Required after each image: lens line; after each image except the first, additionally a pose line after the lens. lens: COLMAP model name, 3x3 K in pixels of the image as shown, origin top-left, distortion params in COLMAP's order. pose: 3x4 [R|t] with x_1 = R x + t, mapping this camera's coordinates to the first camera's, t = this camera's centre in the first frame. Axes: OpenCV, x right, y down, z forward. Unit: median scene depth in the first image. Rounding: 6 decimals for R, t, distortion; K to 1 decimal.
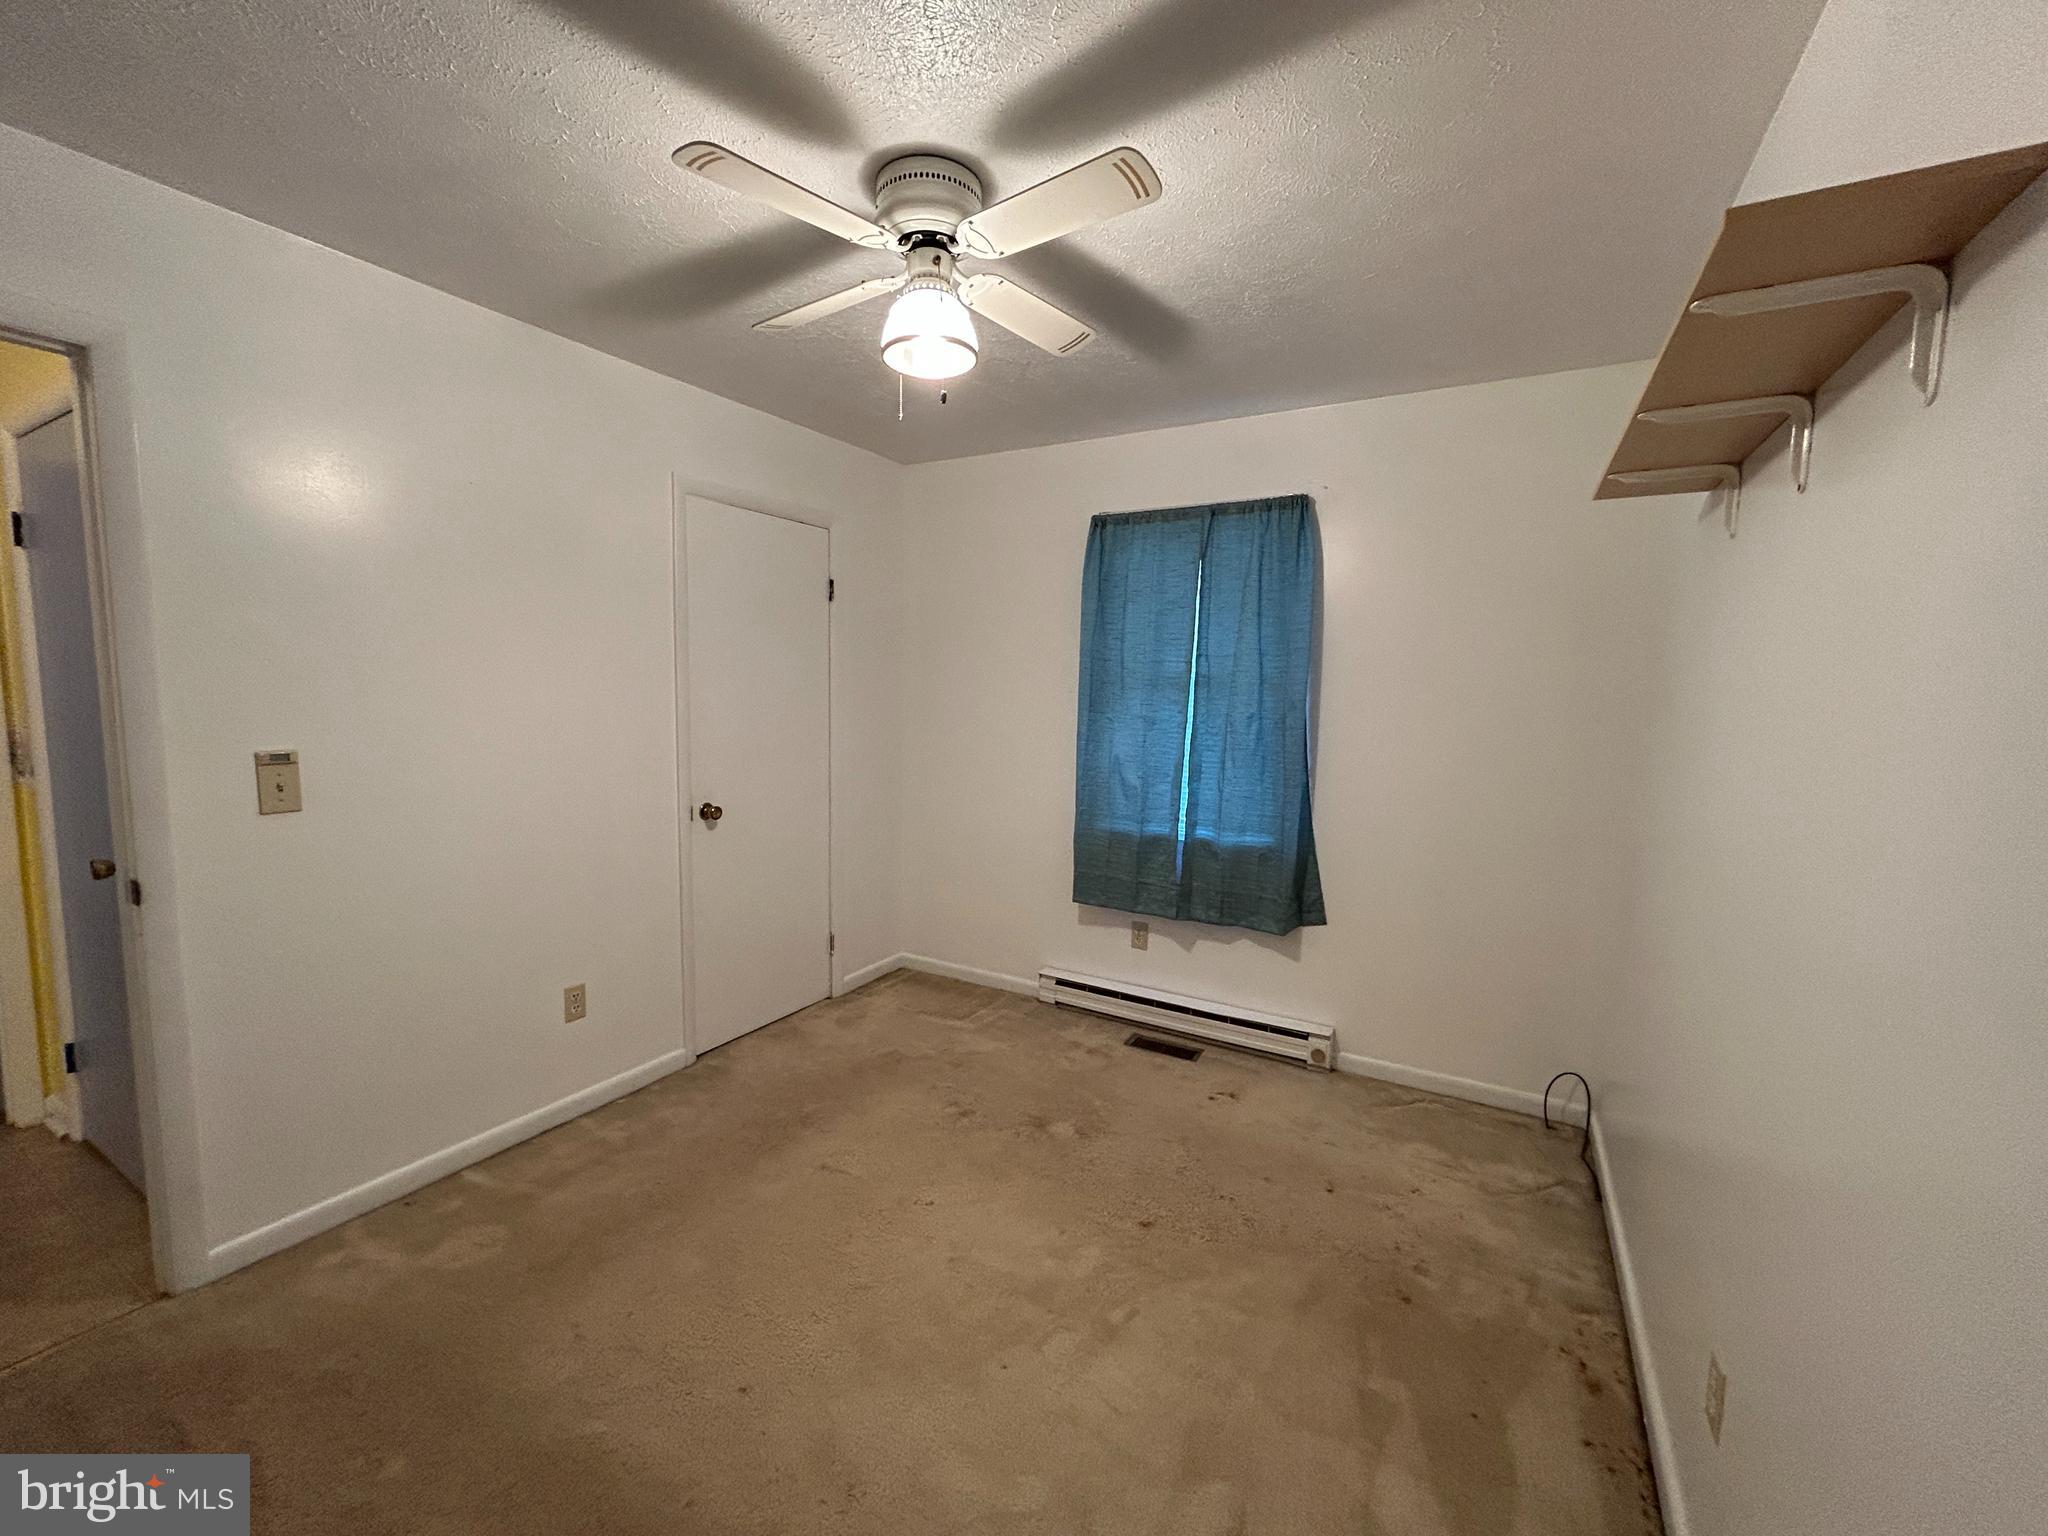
lens RADIAL K [[830.1, 0, 1013.9], [0, 830.1, 755.1], [0, 0, 1]] dist [-0.005259, 0.001255]
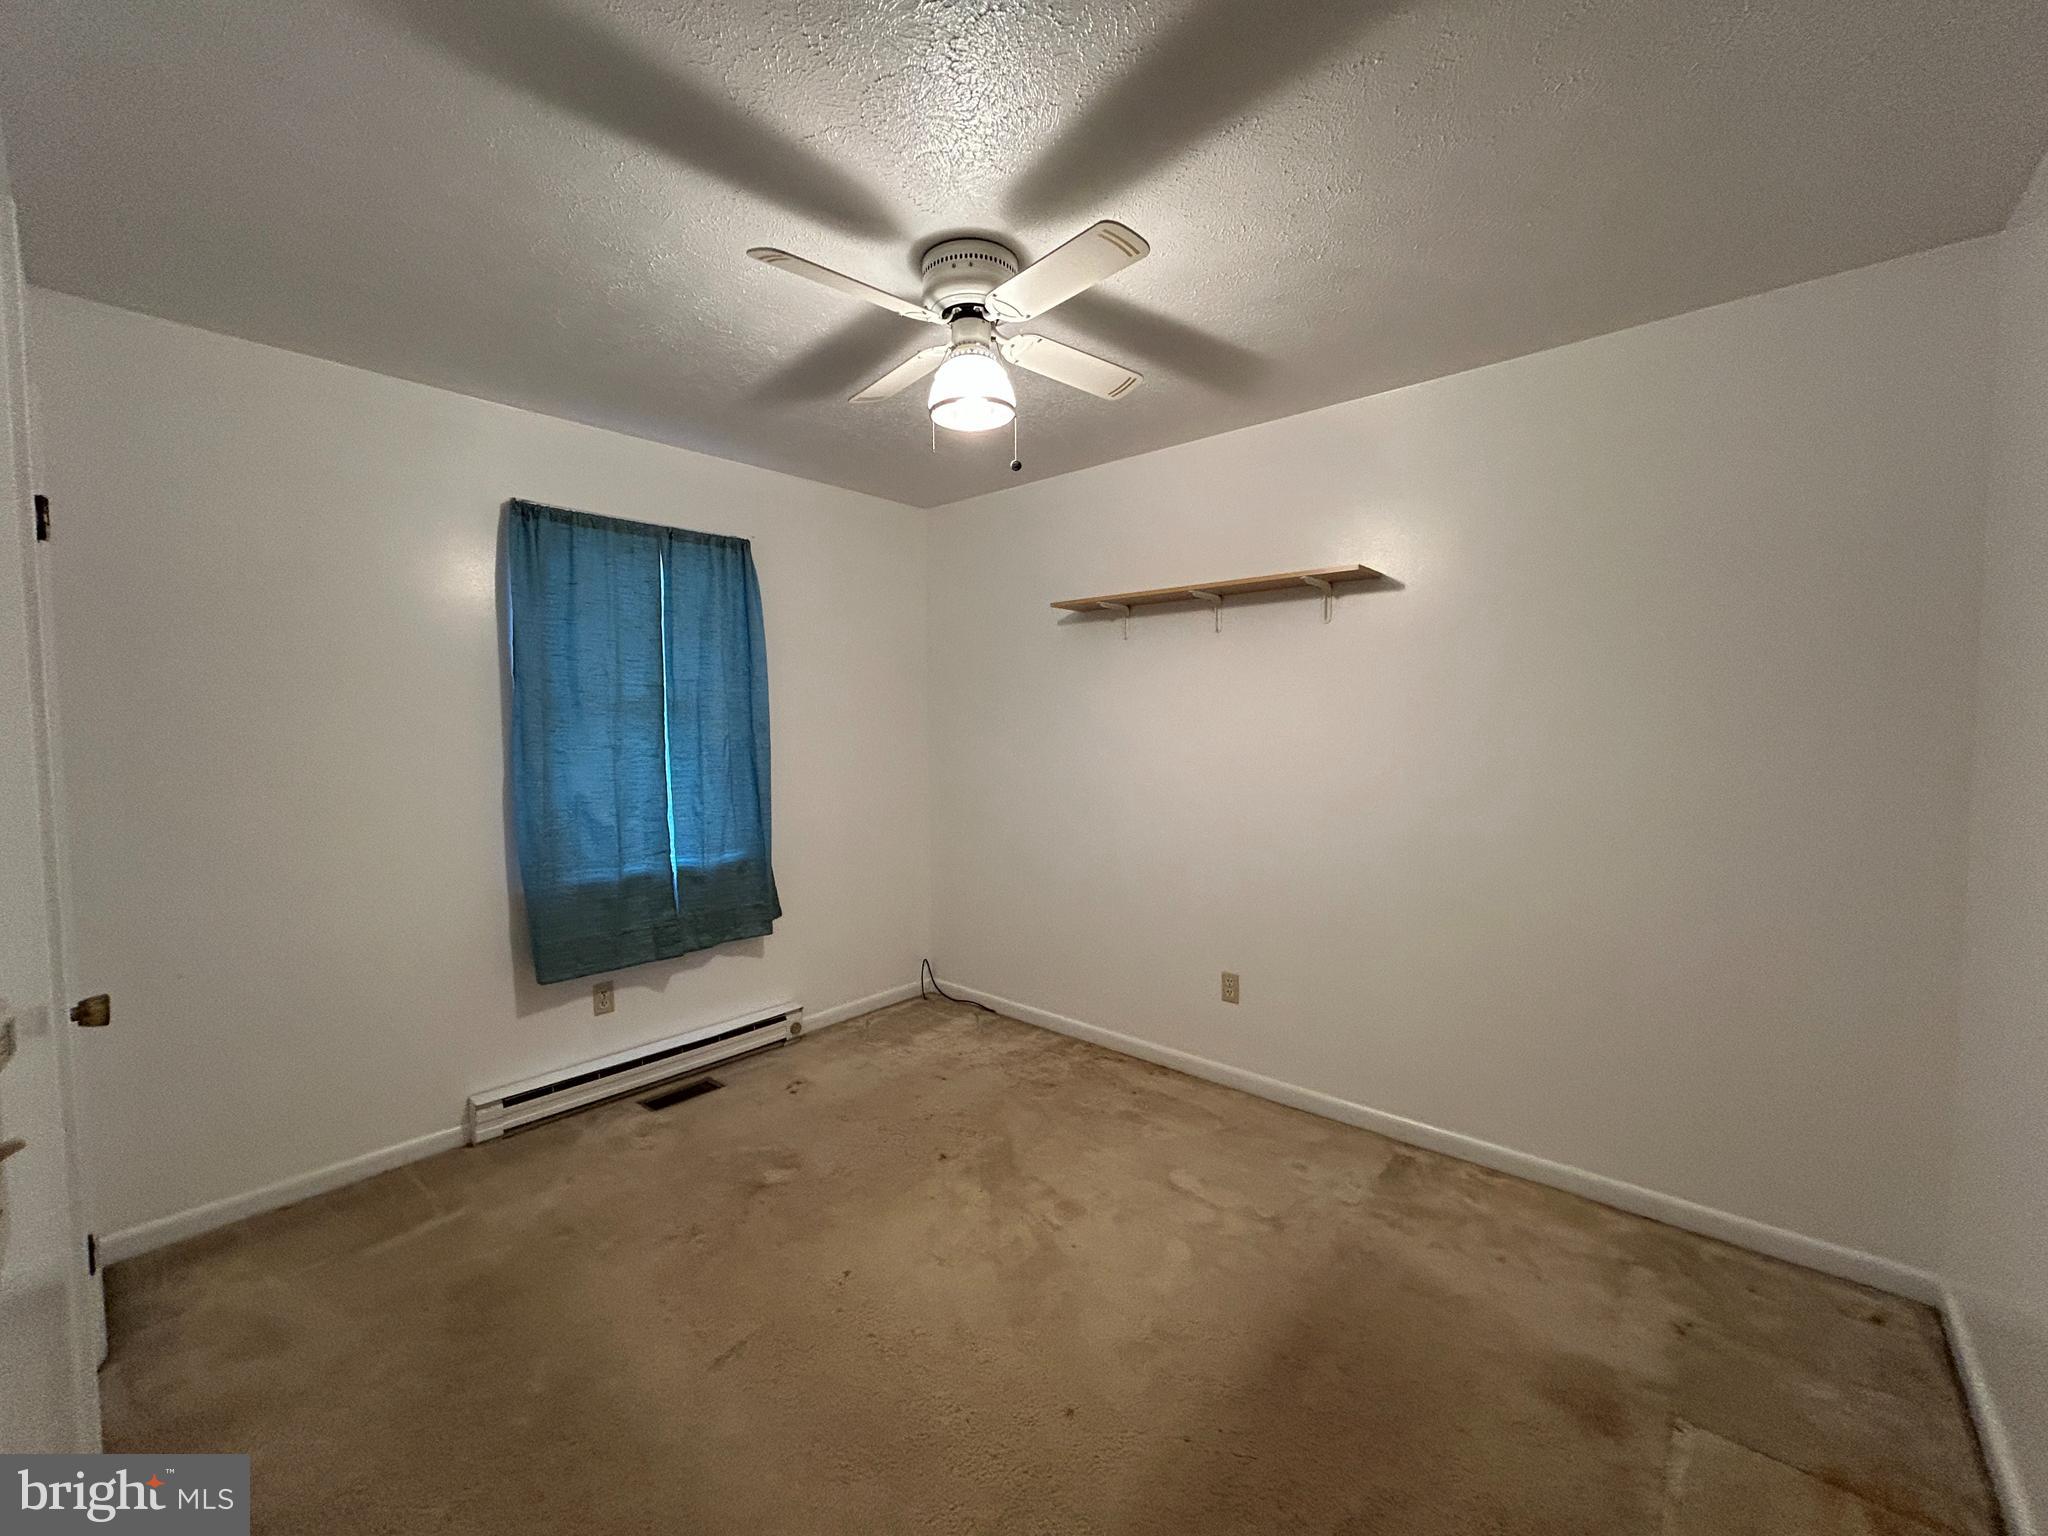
lens RADIAL K [[830.1, 0, 1017.0], [0, 830.1, 757.2], [0, 0, 1]] dist [-0.005259, 0.001255]
pose [[0.197148, -0.060081, 0.978531, -0.627963], [0.099589, 0.994185, 0.040978, -0.027414], [-0.975302, 0.089372, 0.201985, 0.399481]]
